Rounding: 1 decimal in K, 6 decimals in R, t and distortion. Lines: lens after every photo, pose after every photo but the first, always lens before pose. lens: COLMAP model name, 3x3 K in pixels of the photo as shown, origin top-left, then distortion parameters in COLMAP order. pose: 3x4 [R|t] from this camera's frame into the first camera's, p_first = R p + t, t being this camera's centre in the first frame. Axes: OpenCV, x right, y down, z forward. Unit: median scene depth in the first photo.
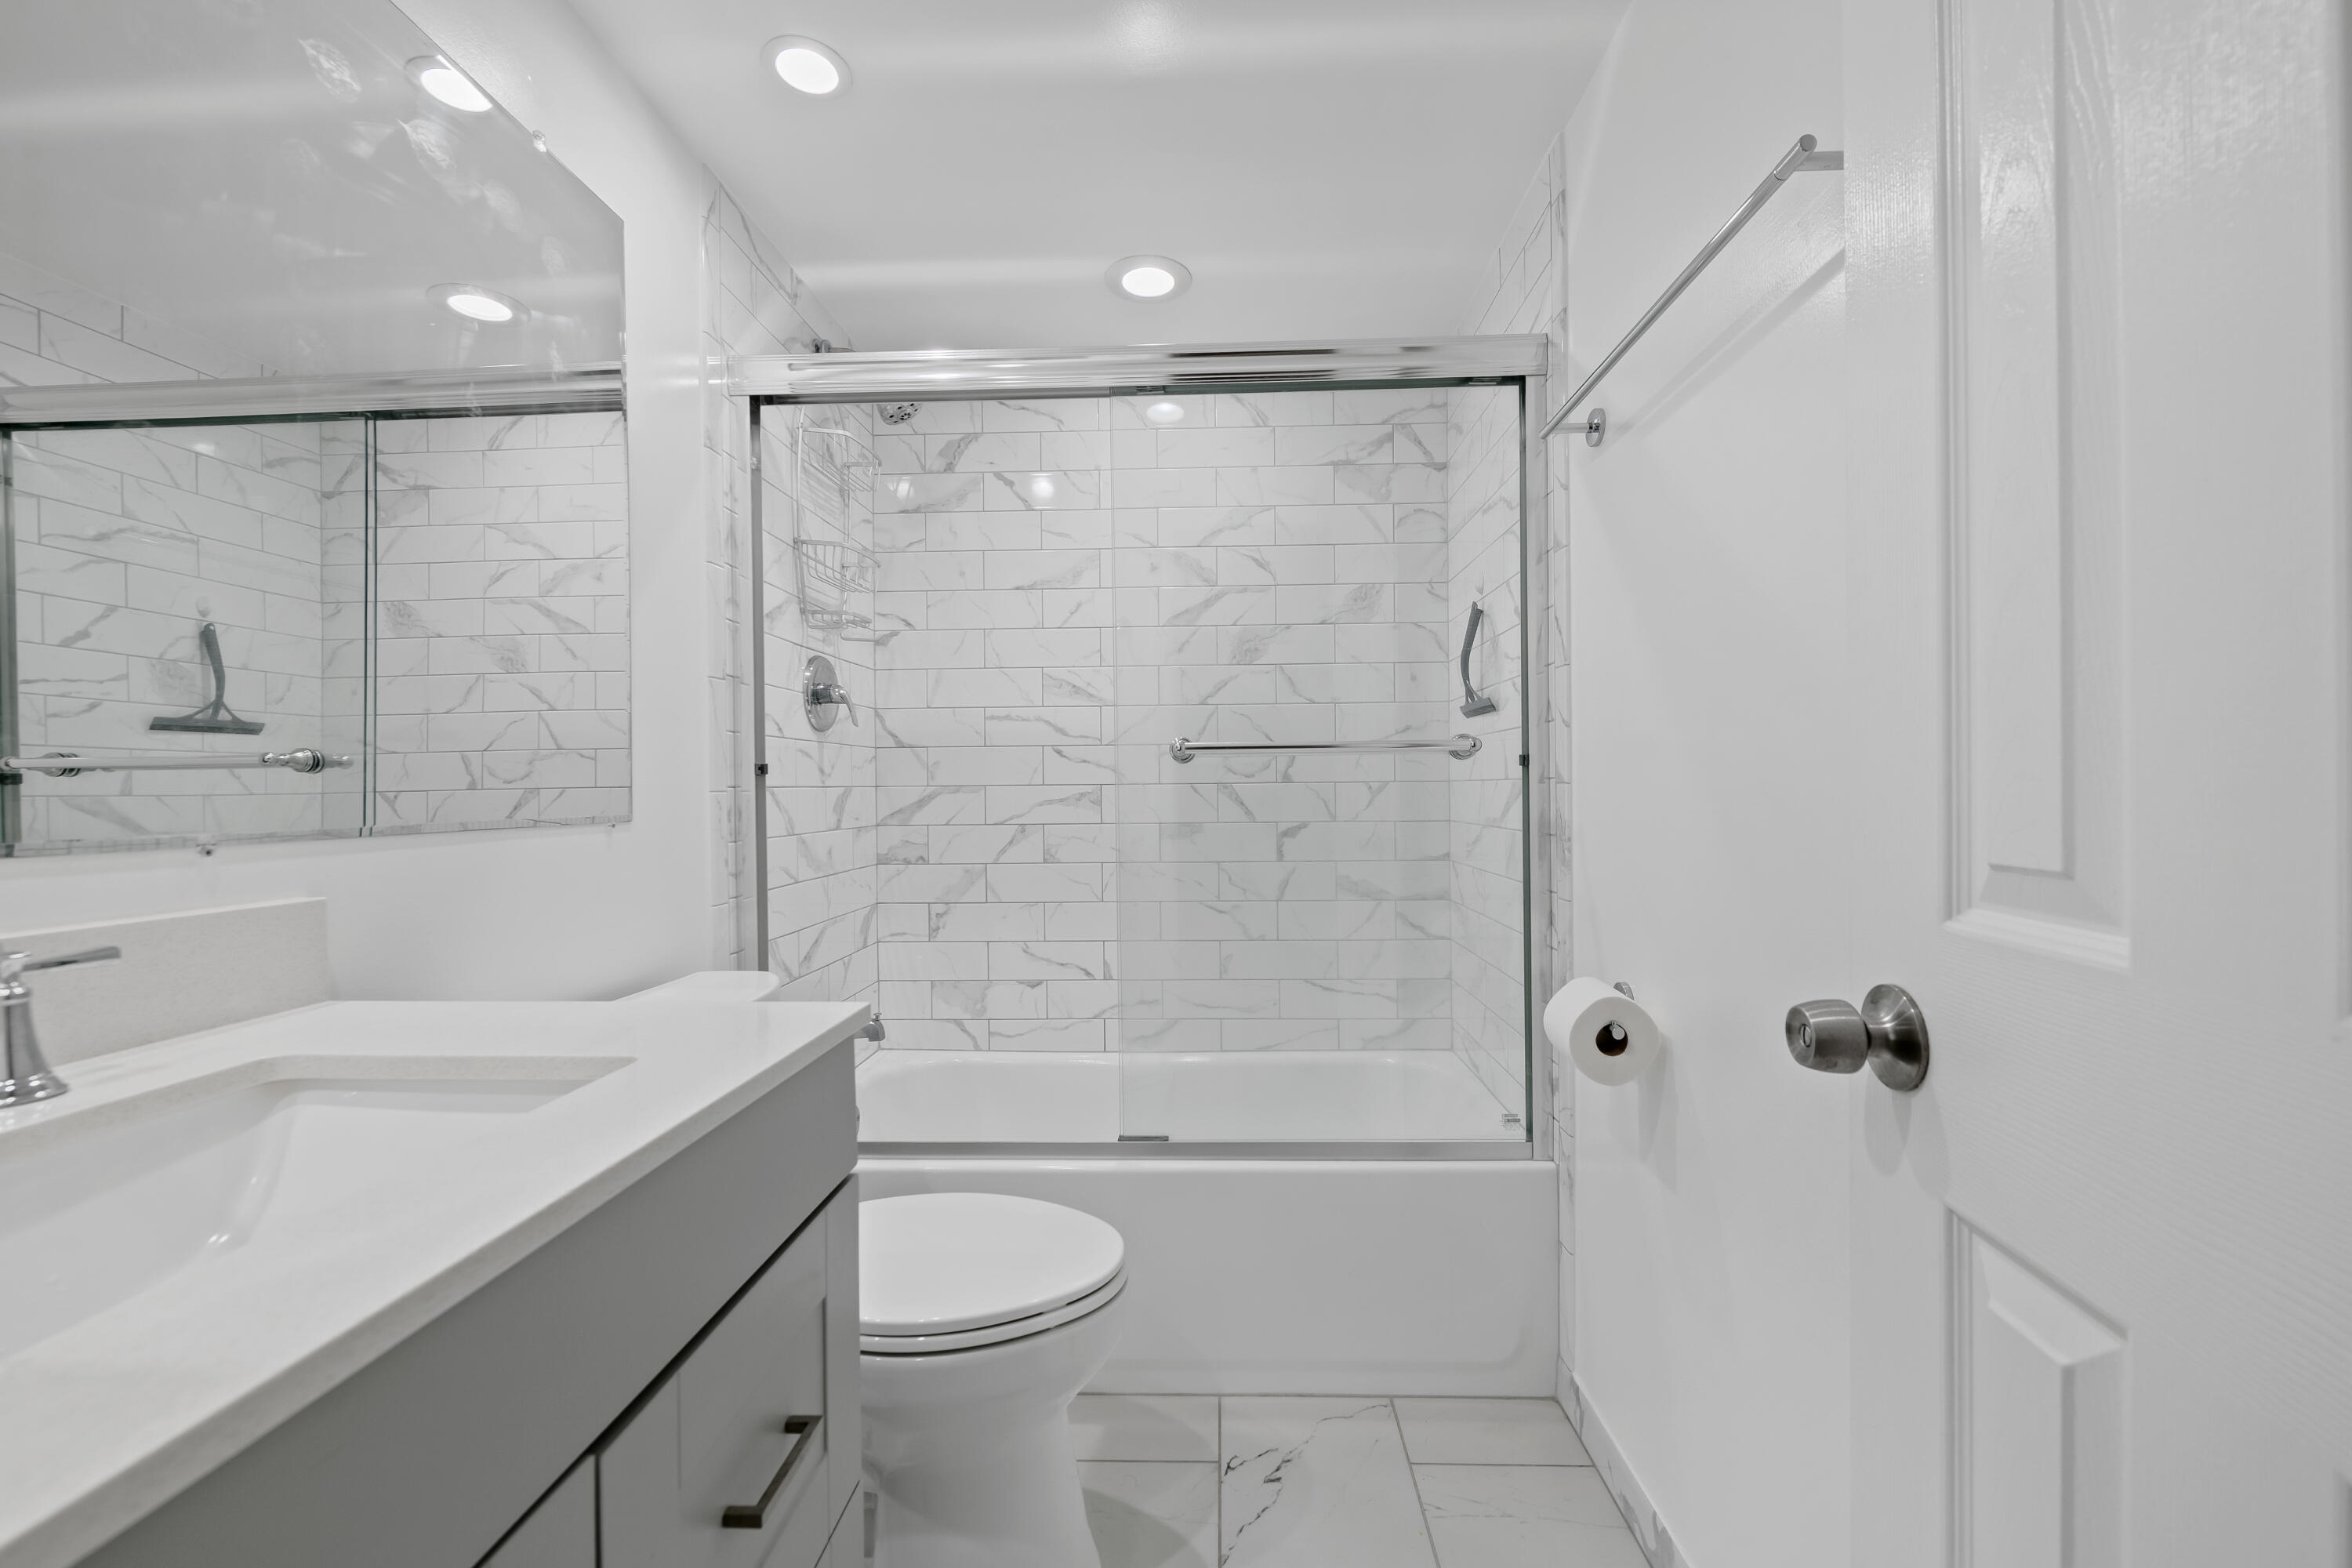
lens RADIAL K [[941.4, 0, 1194.7], [0, 941.4, 772.3], [0, 0, 1]] dist [-0.001880, -0.003434]
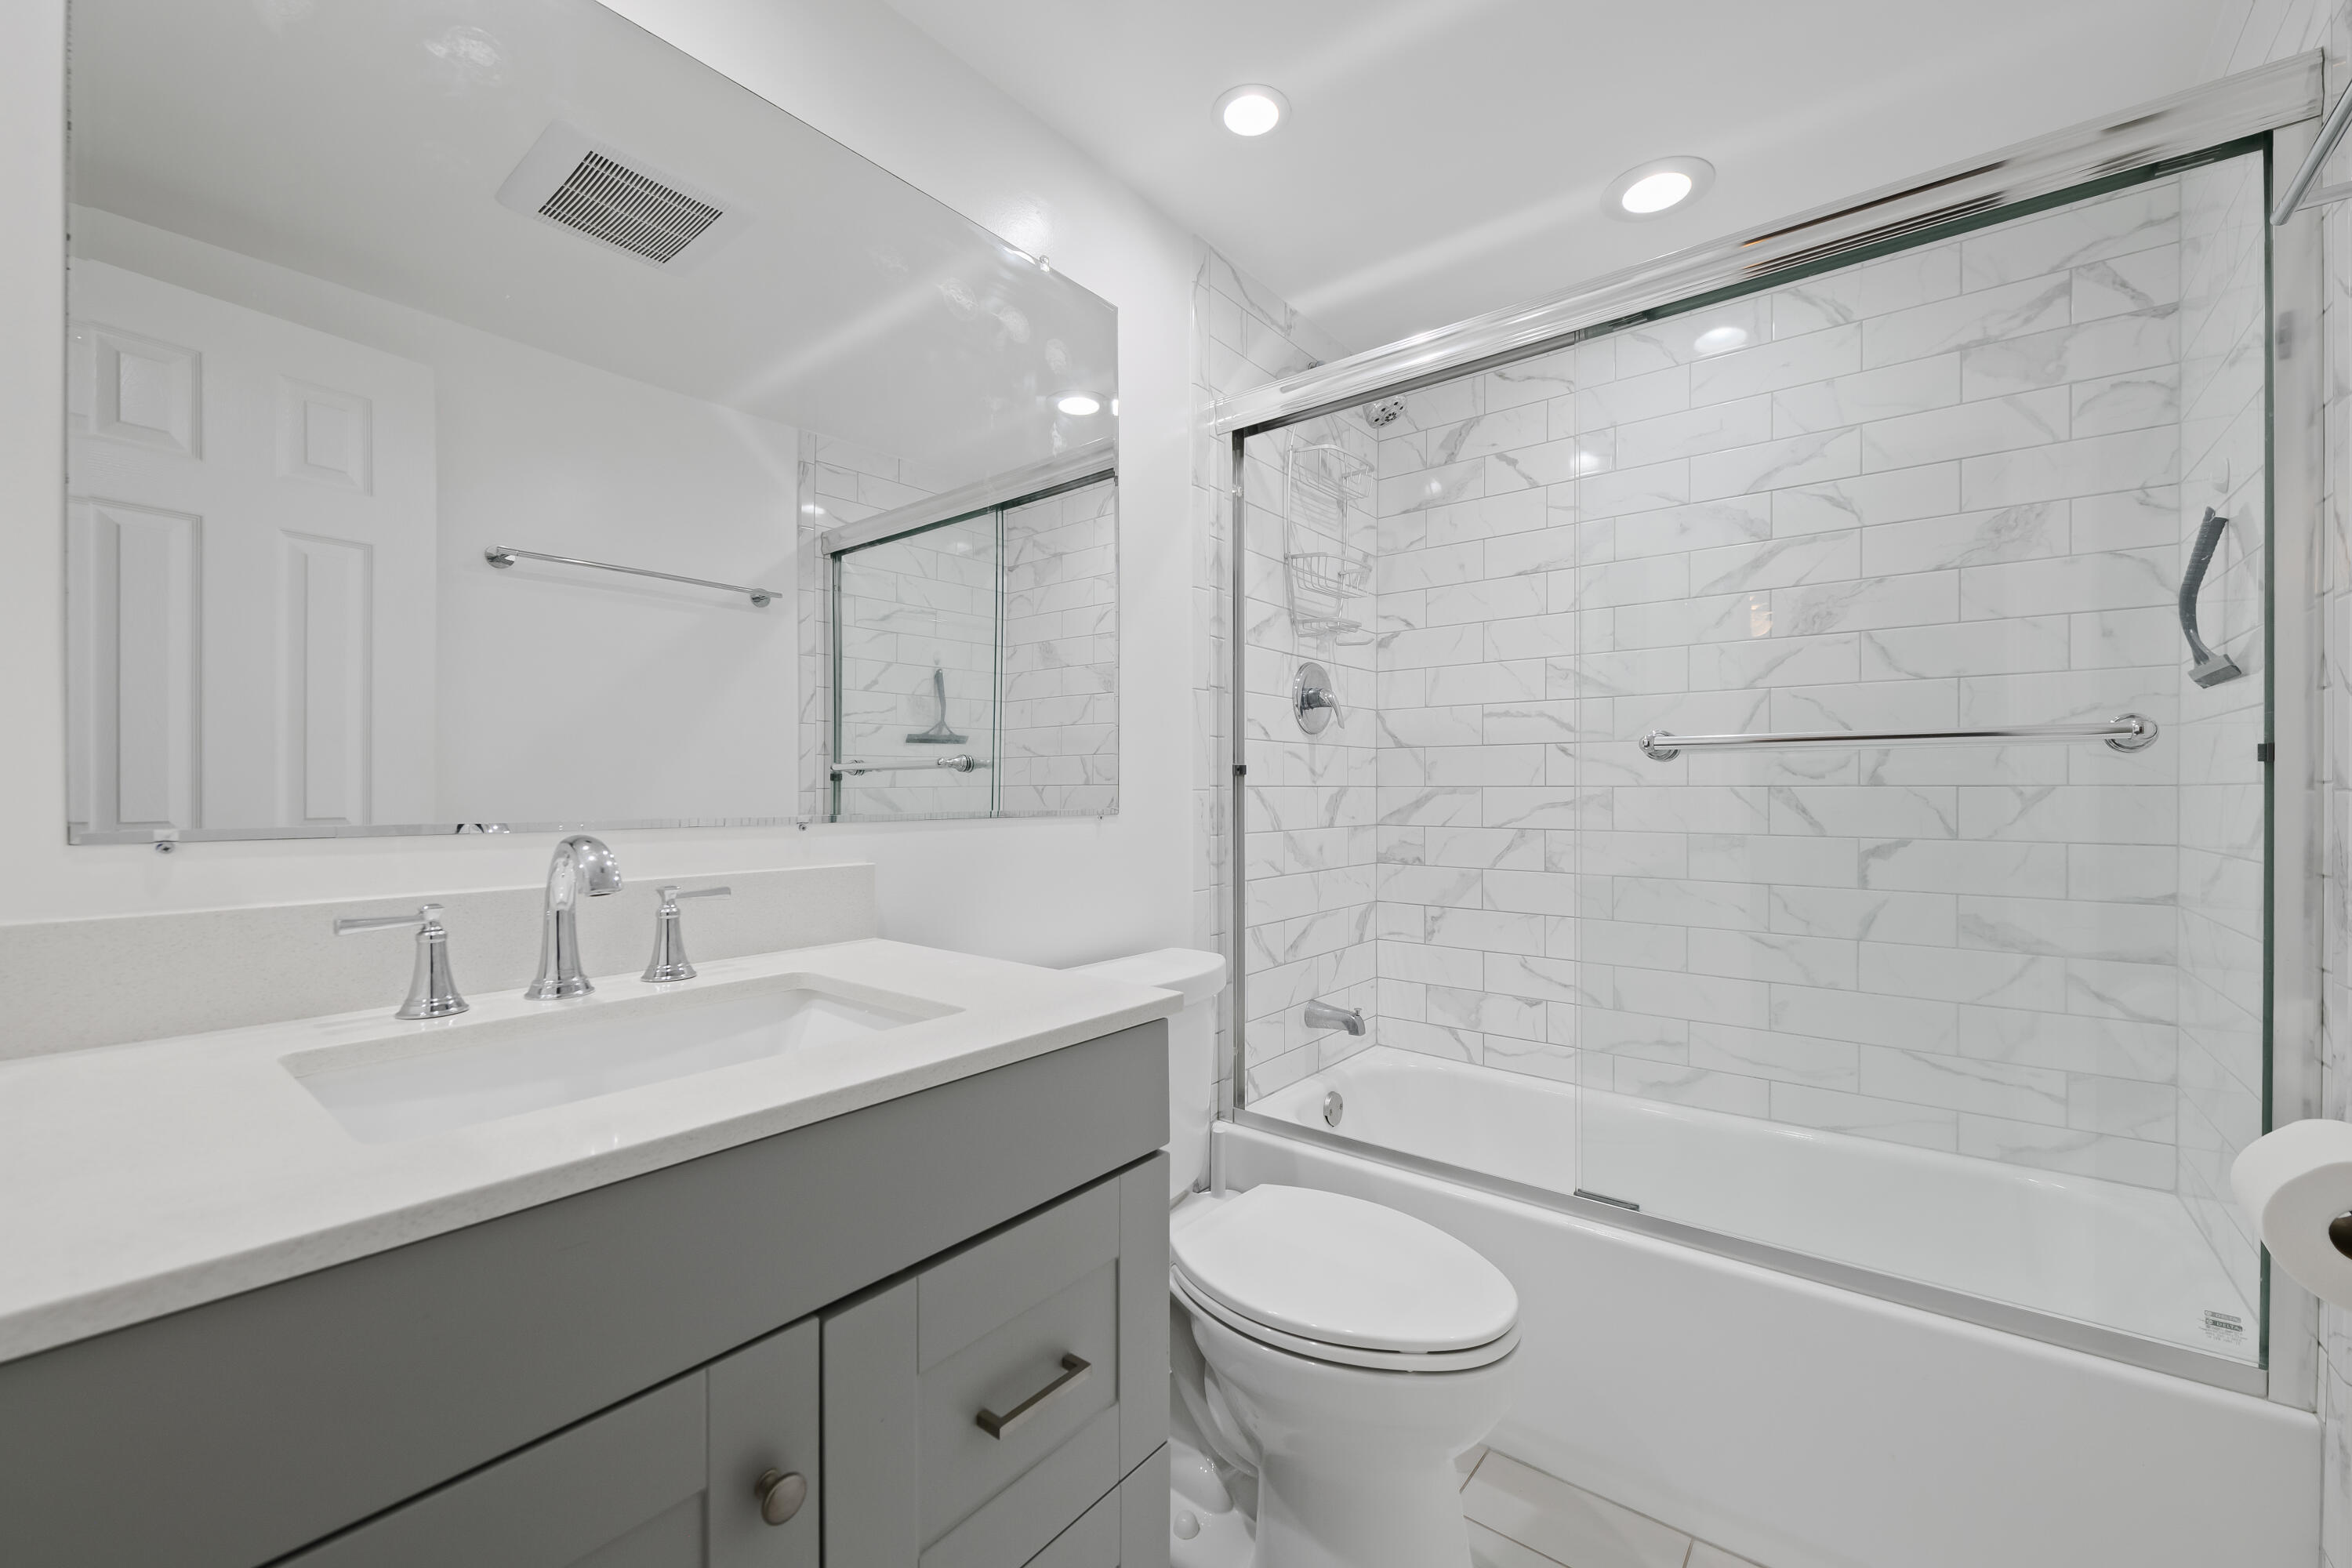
lens RADIAL K [[939.5, 0, 1175.7], [0, 939.5, 777.8], [0, 0, 1]] dist [-0.000002, -0.004093]
pose [[0.800282, 0.002944, -0.599617, 0.104884], [0.000785, 0.999982, 0.005957, -0.000576], [0.599624, -0.005238, 0.800265, 0.059440]]
